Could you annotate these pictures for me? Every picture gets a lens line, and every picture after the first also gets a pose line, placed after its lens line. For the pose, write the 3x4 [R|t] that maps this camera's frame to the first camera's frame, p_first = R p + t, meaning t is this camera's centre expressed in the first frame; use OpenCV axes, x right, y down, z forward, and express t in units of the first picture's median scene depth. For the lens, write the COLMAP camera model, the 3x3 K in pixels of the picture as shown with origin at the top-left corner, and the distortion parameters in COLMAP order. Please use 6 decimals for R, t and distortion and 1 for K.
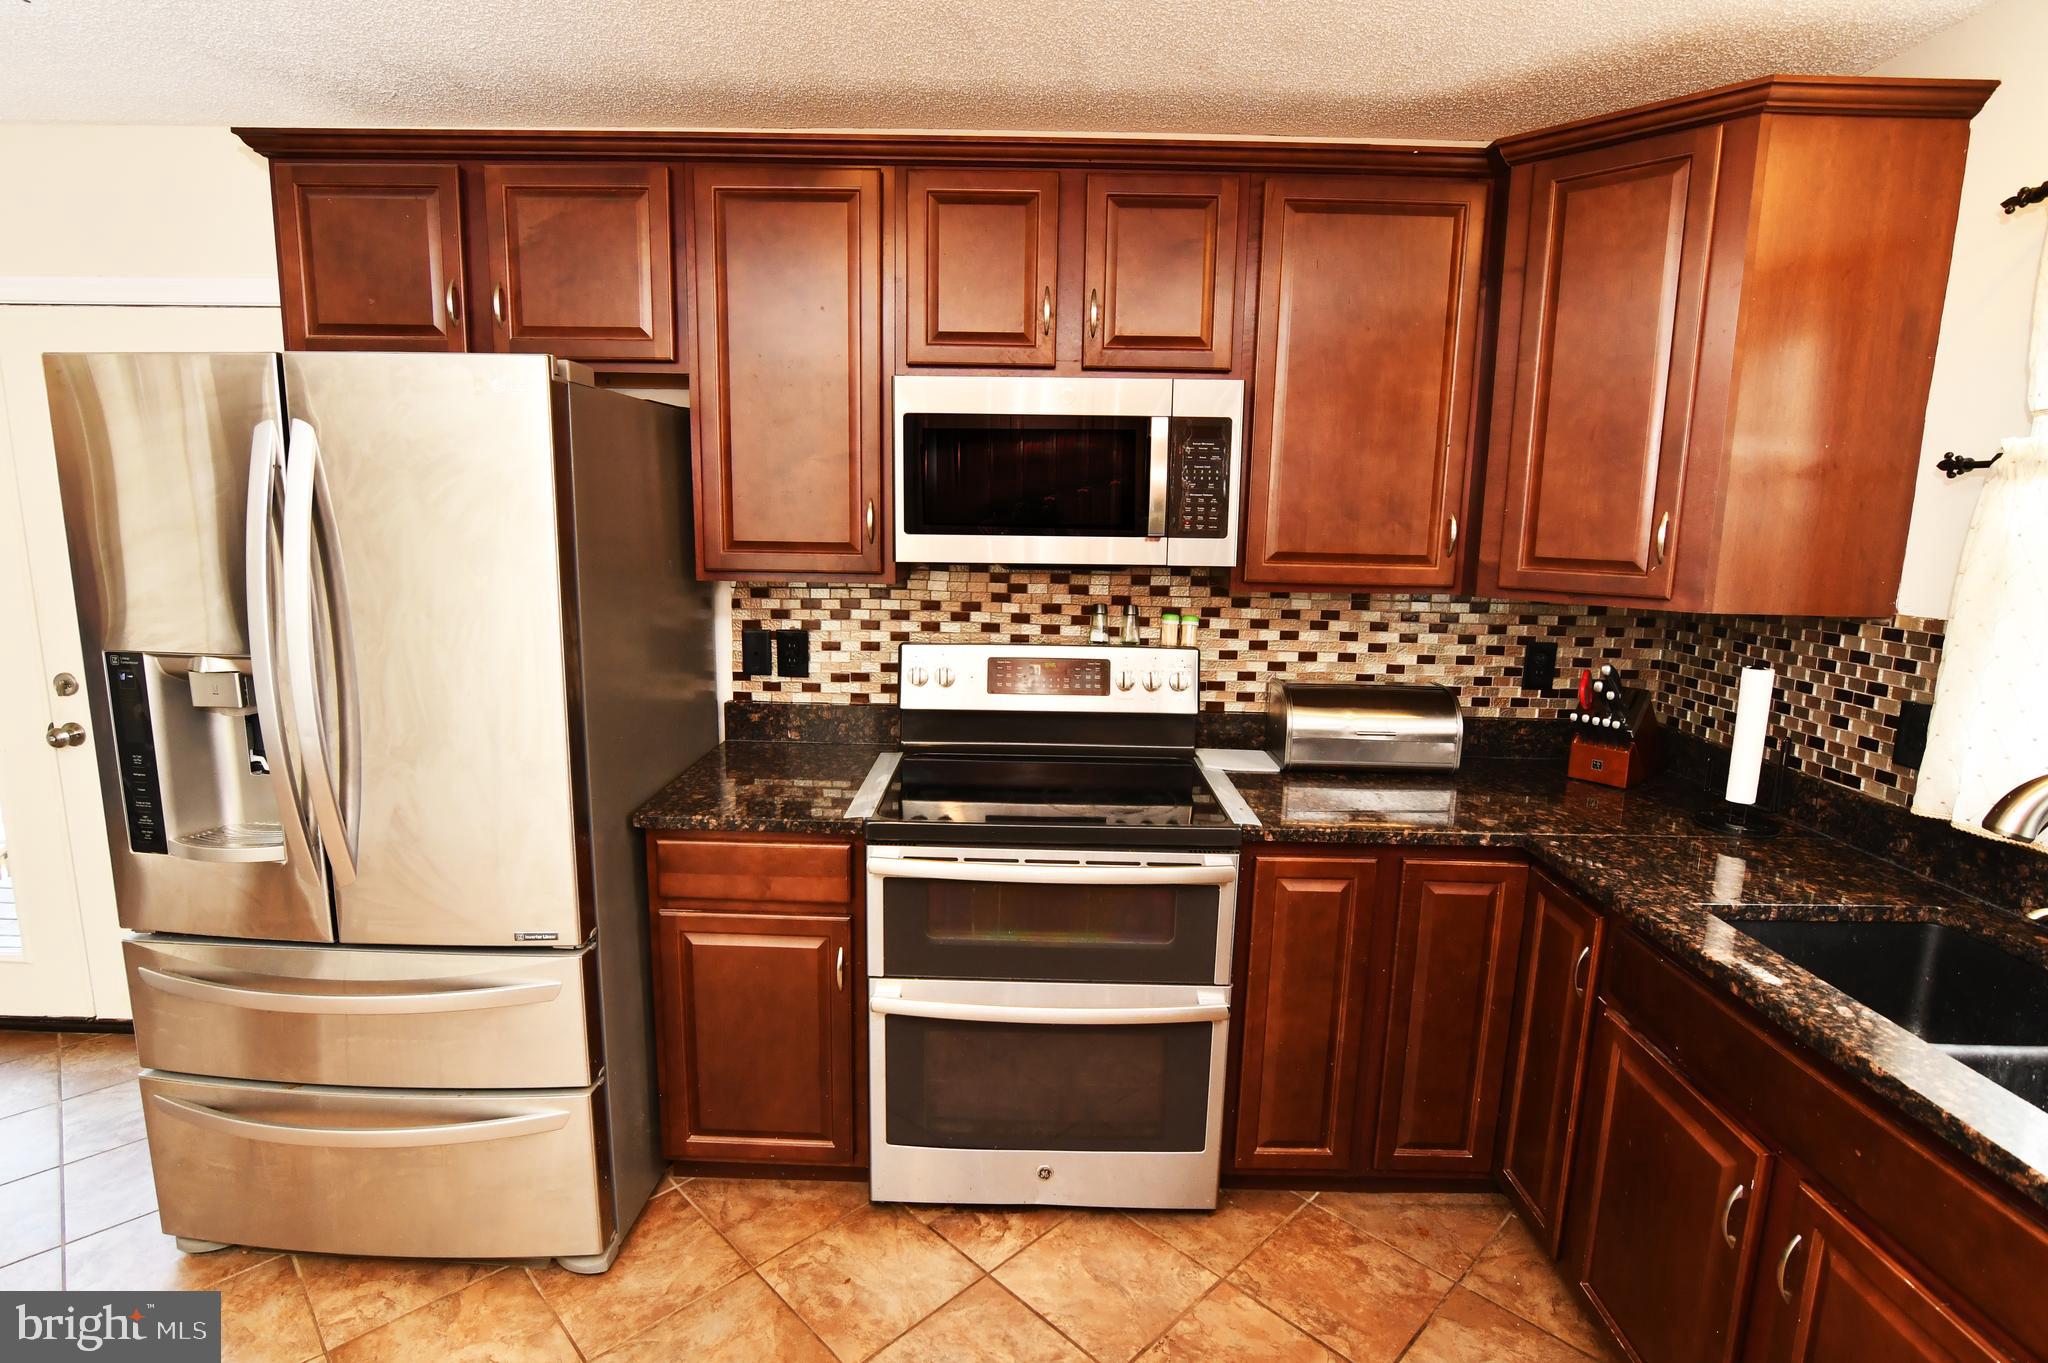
lens RADIAL K [[995.2, 0, 1020.8], [0, 995.2, 672.7], [0, 0, 1]] dist [-0.033128, 0.009986]
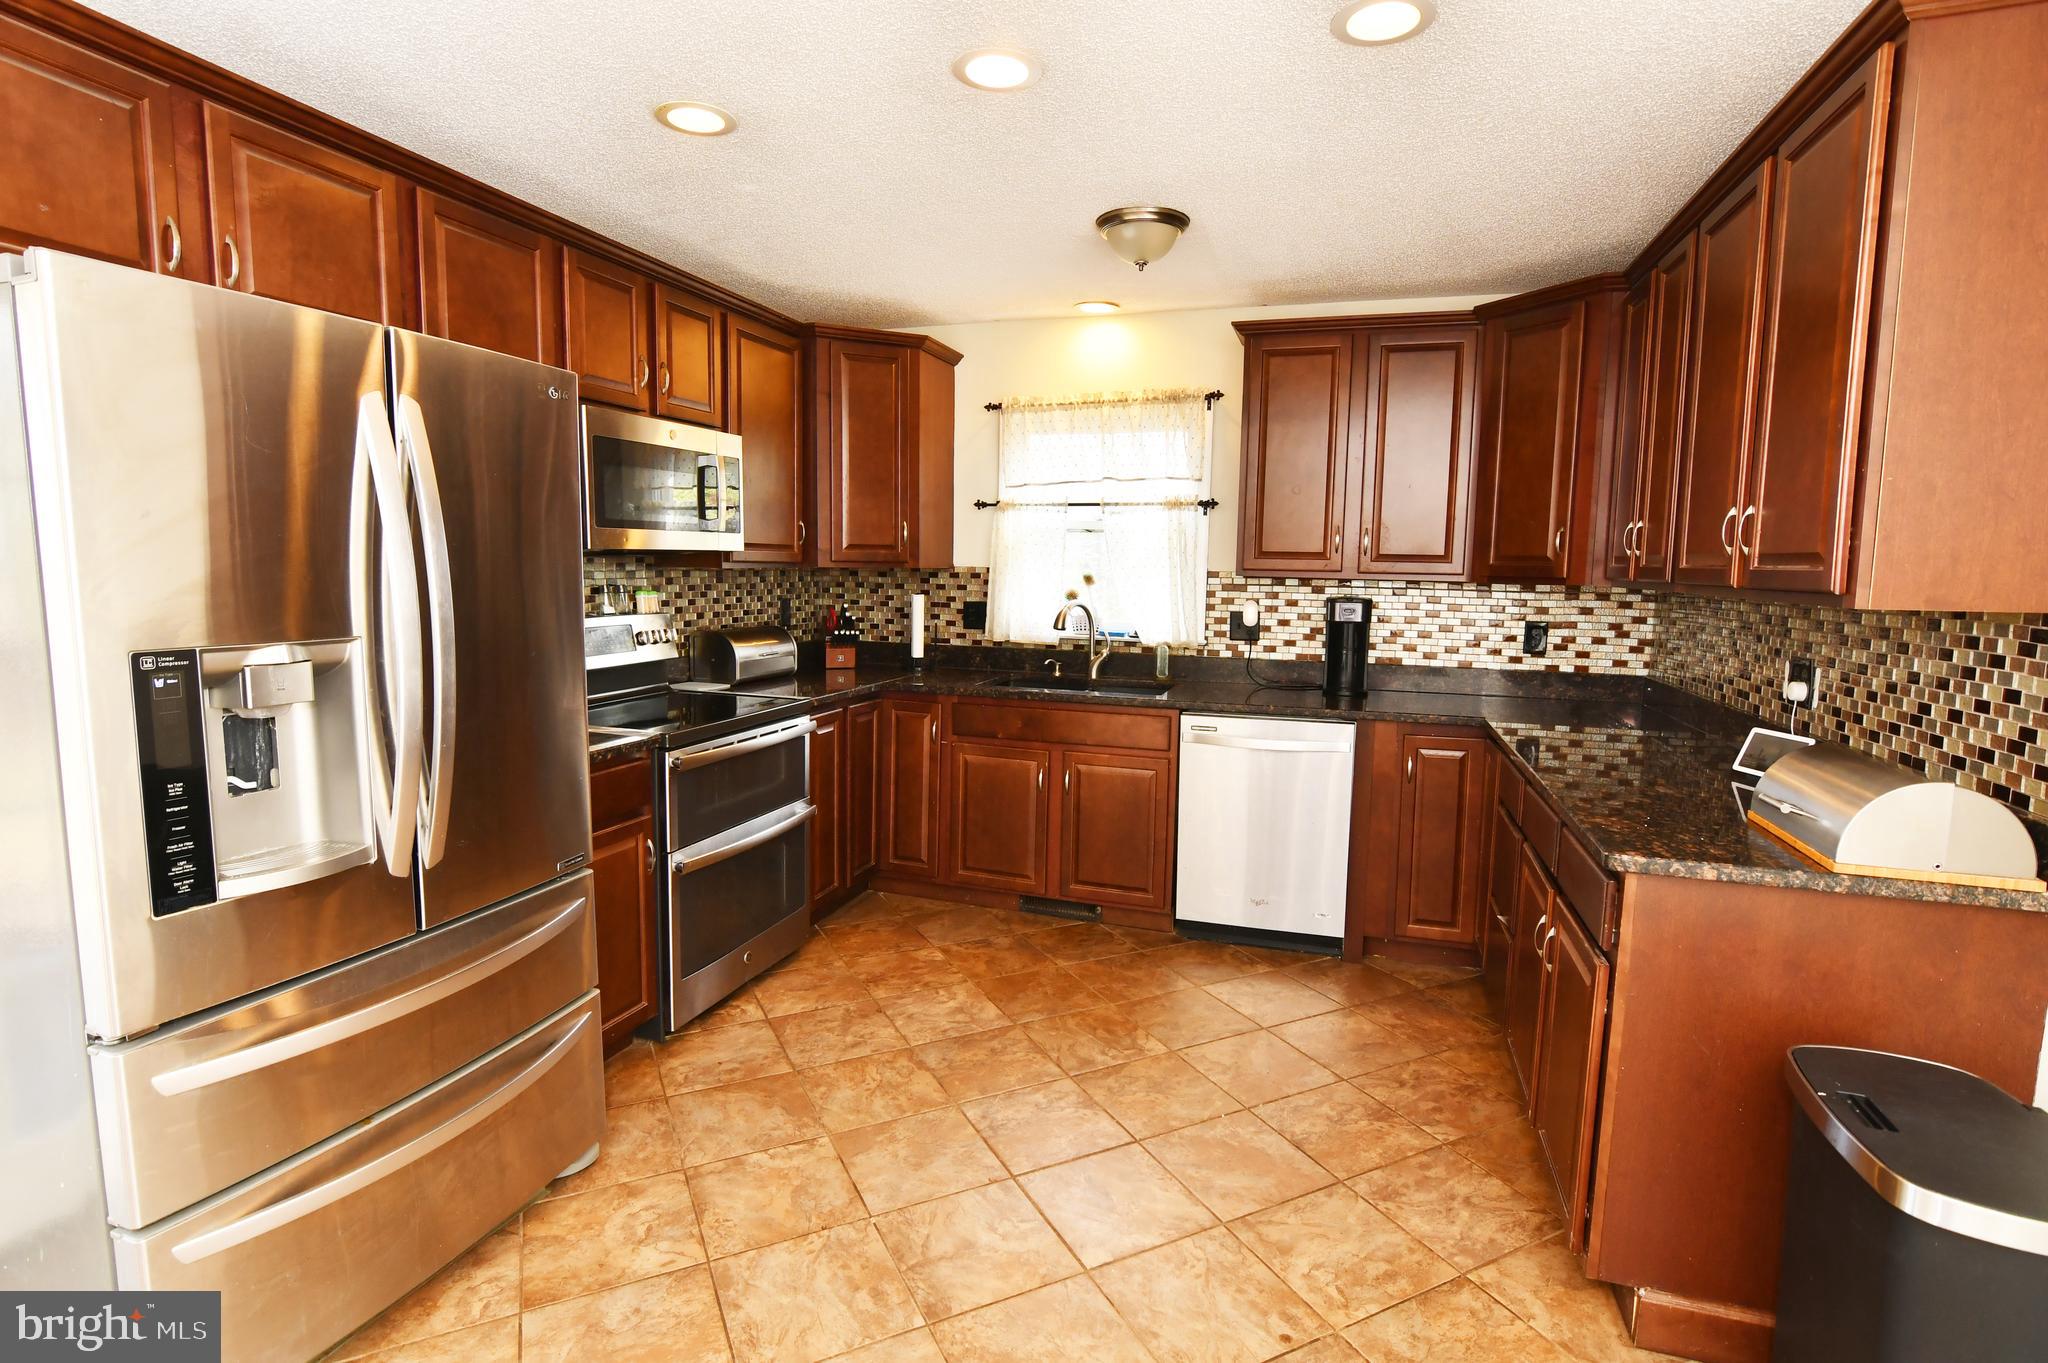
lens RADIAL K [[995.2, 0, 1020.8], [0, 995.2, 672.7], [0, 0, 1]] dist [-0.033128, 0.009986]
pose [[0.308939, -0.118189, 0.943710, -0.998366], [0.144894, 0.986515, 0.076116, 0.025062], [-0.939980, 0.113222, 0.321898, 0.071615]]
